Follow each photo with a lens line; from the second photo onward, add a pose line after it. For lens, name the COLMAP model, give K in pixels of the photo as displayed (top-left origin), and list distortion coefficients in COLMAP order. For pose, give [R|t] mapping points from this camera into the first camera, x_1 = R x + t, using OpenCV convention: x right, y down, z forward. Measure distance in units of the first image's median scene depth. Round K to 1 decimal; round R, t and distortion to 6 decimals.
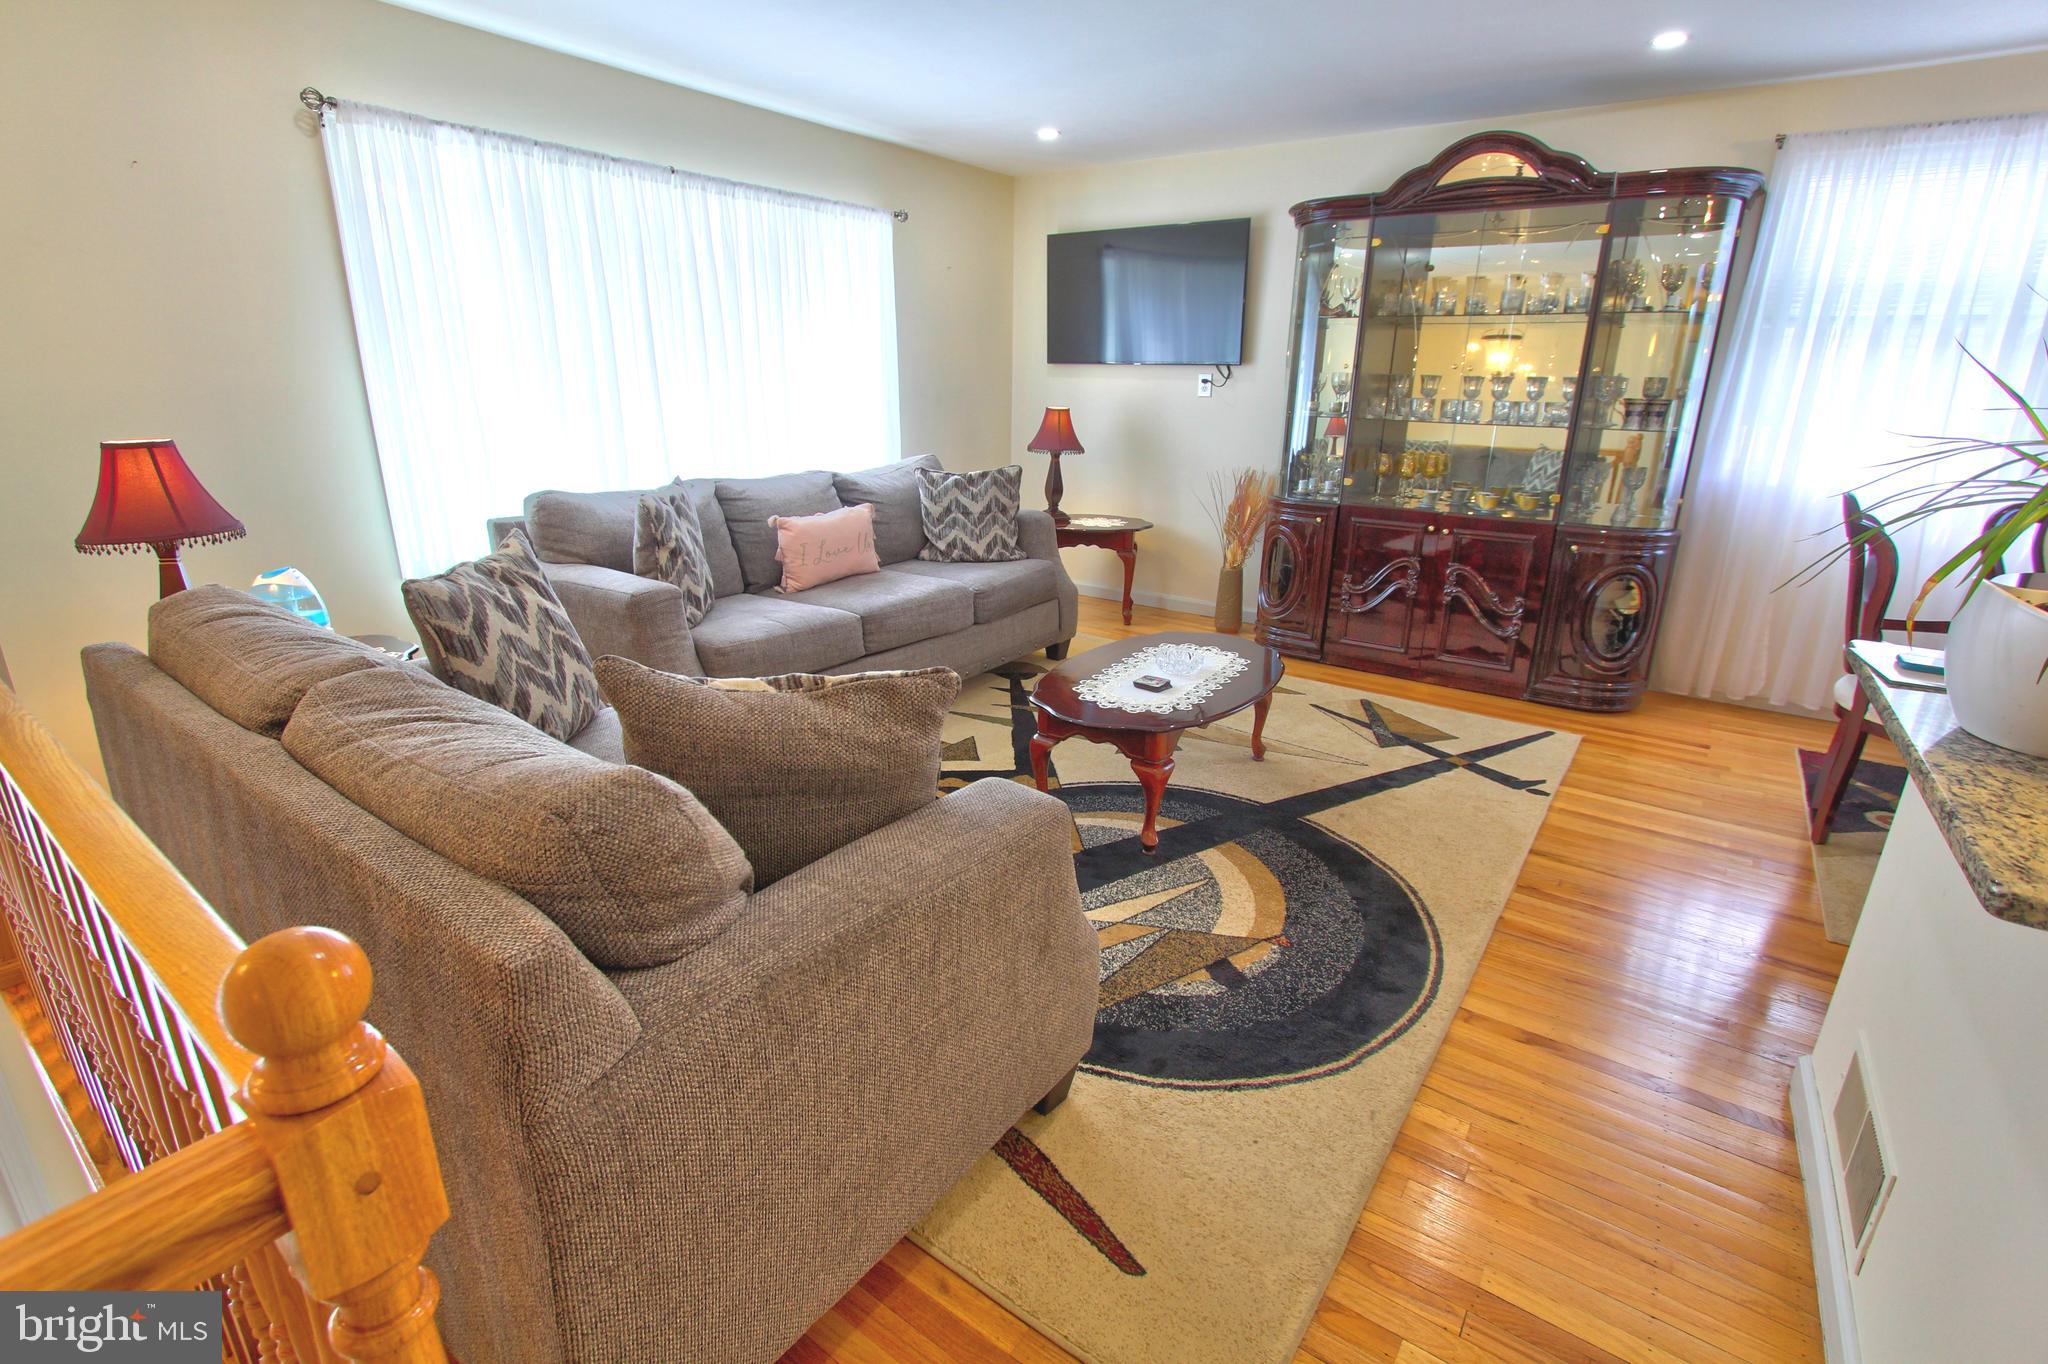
lens RADIAL K [[943.5, 0, 1010.5], [0, 943.5, 683.2], [0, 0, 1]] dist [-0.014864, 0.000410]
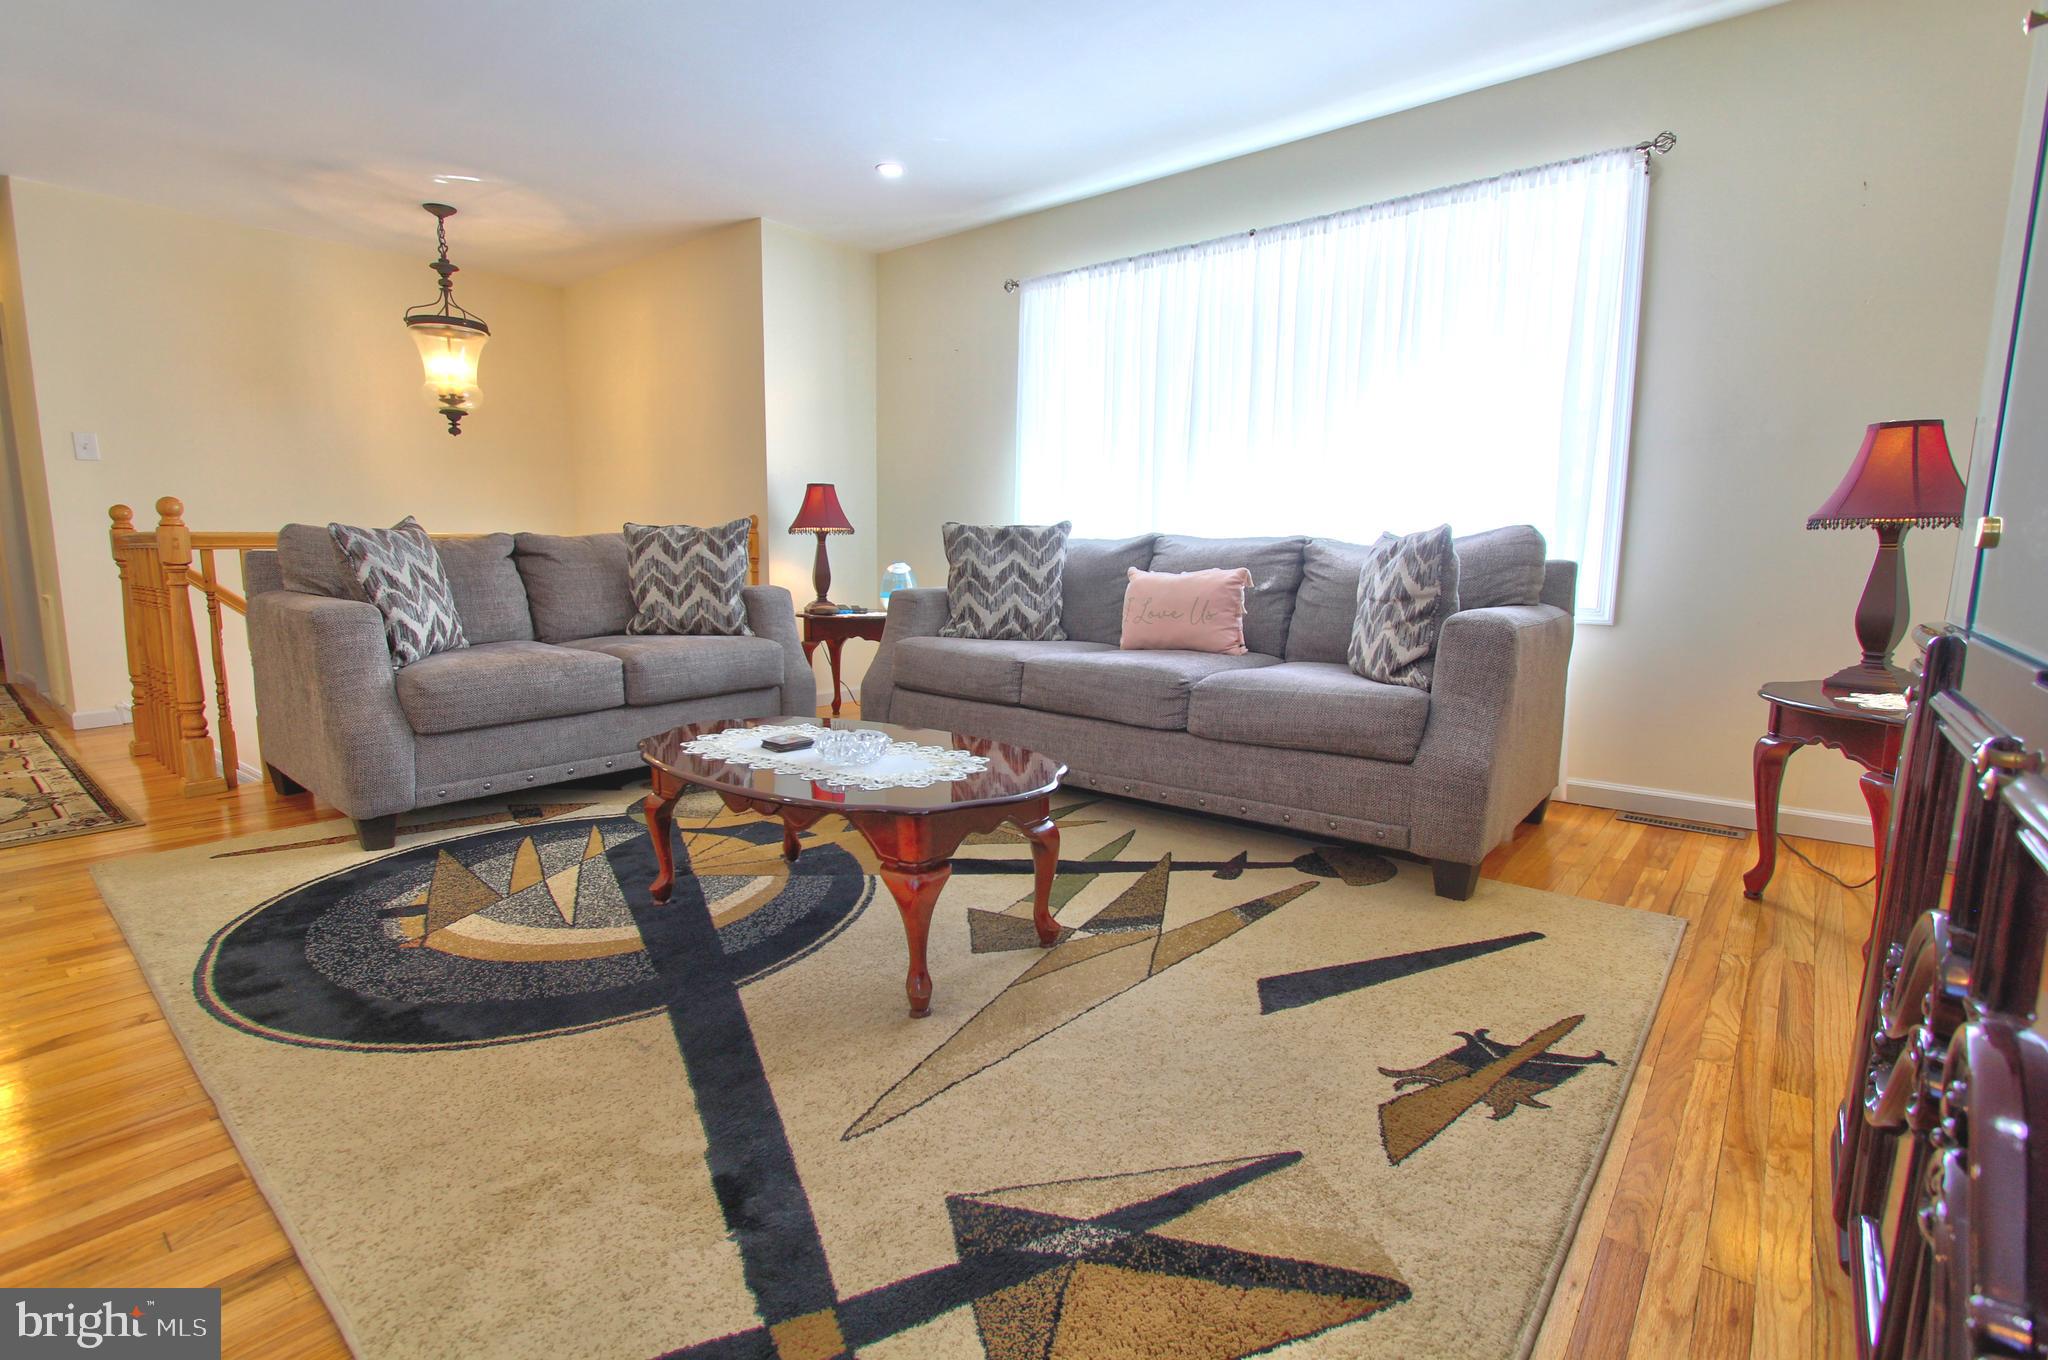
lens RADIAL K [[943.5, 0, 1016.4], [0, 943.5, 670.7], [0, 0, 1]] dist [-0.014864, 0.000410]
pose [[-0.059569, 0.121558, -0.990795, 0.909310], [-0.320188, 0.937786, 0.134305, -0.220068], [0.945480, 0.325241, -0.016941, 1.222191]]
